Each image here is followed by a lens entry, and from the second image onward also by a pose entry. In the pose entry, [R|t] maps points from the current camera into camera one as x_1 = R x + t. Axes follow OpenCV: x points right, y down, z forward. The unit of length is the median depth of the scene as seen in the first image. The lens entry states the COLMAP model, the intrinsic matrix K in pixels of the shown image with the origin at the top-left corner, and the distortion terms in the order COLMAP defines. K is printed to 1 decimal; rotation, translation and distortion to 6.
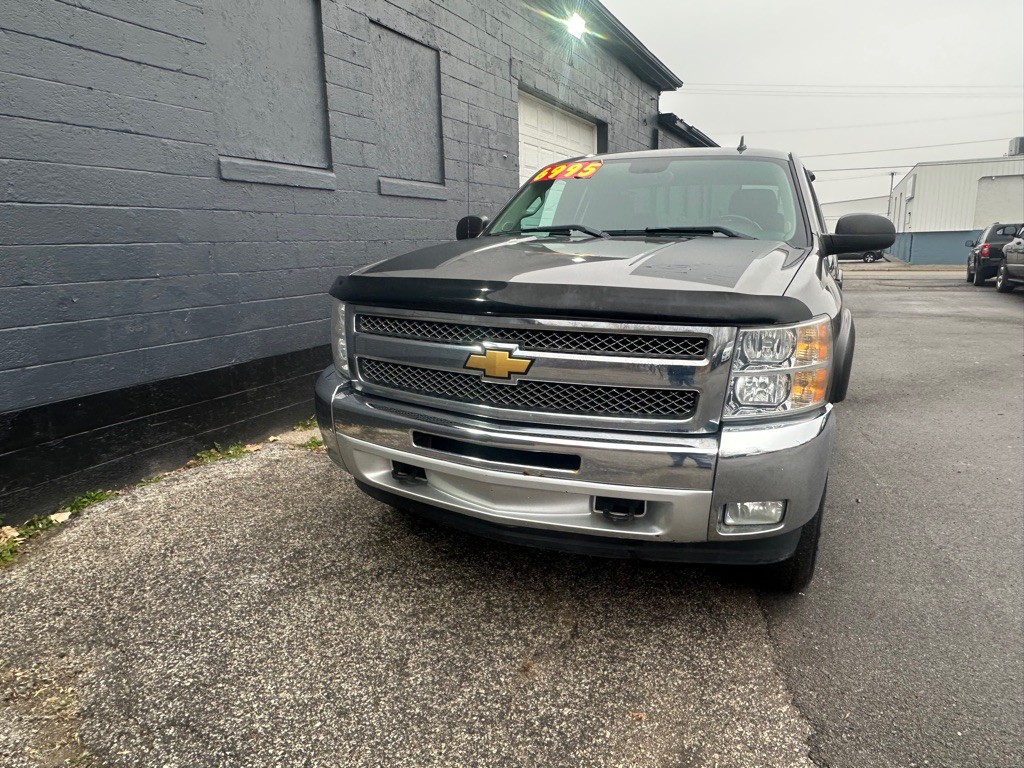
lens RADIAL K [[673.0, 0, 508.0], [0, 673.0, 388.1], [0, 0, 1]] dist [0.001185, -0.004335]
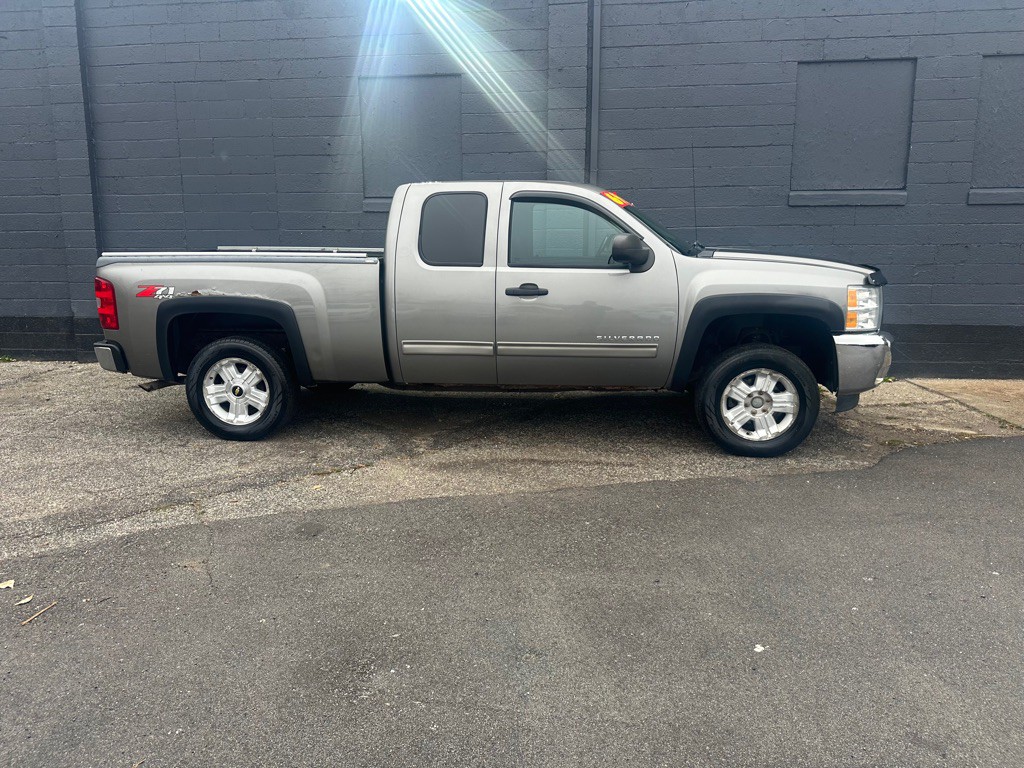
lens RADIAL K [[728.5, 0, 512.7], [0, 728.5, 372.5], [0, 0, 1]] dist [0.041193, -0.041685]
pose [[0.317187, 0.175240, -0.932032, 1.084497], [-0.204546, 0.972289, 0.113199, 0.009008], [0.926042, 0.154739, 0.344242, -0.142522]]
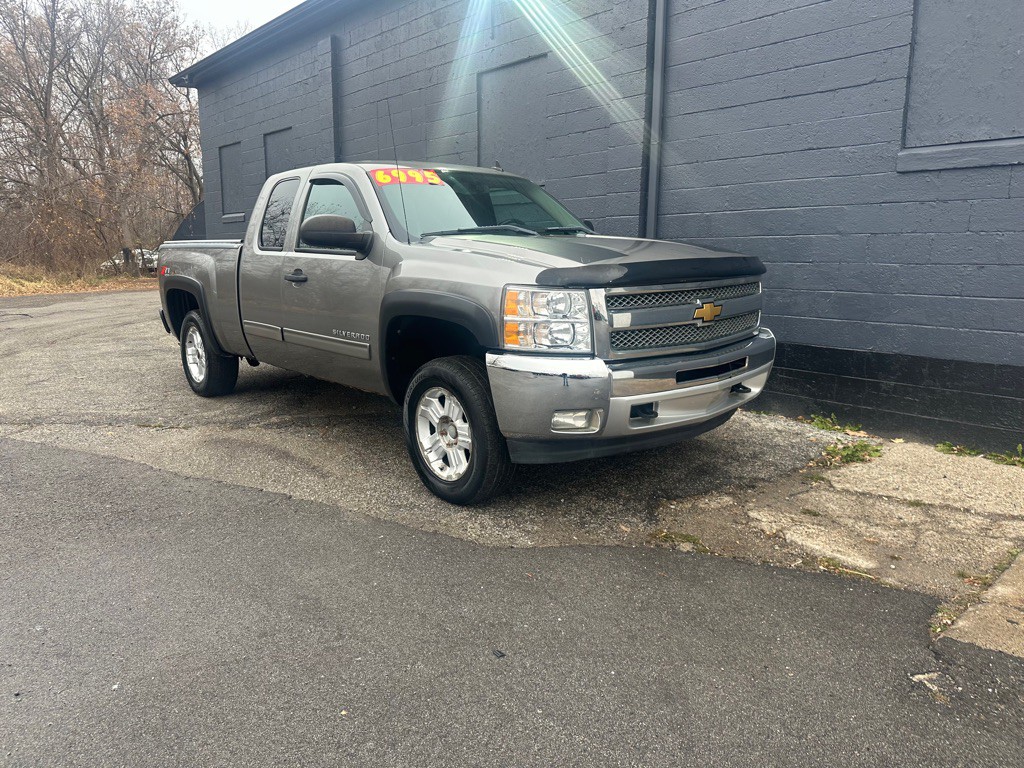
lens RADIAL K [[722.0, 0, 520.9], [0, 722.0, 377.4], [0, 0, 1]] dist [0.041094, -0.044837]
pose [[-0.389451, 0.174097, -0.904444, 0.888273], [-0.192953, 0.944762, 0.264942, -0.205709], [0.900609, 0.277697, -0.334346, 0.973885]]
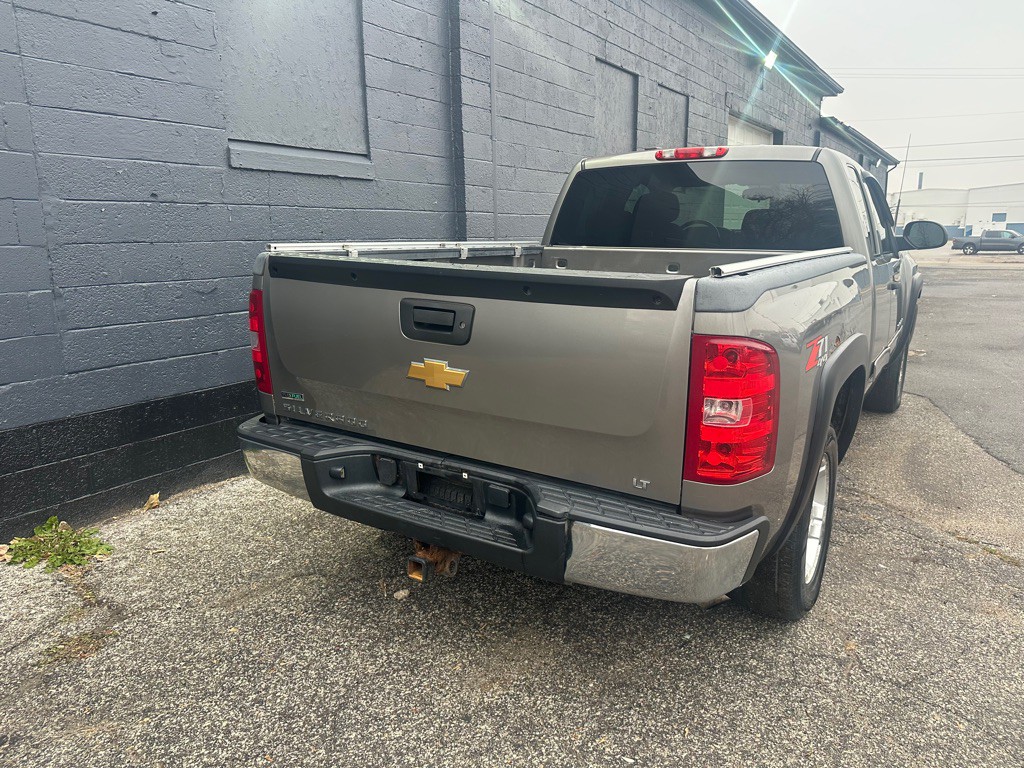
lens RADIAL K [[722.0, 0, 520.9], [0, 722.0, 377.4], [0, 0, 1]] dist [0.041094, -0.044837]
pose [[0.993391, 0.030955, -0.110524, -0.409236], [-0.032173, 0.999440, -0.009245, 0.165993], [0.110175, 0.012740, 0.993830, -0.823081]]
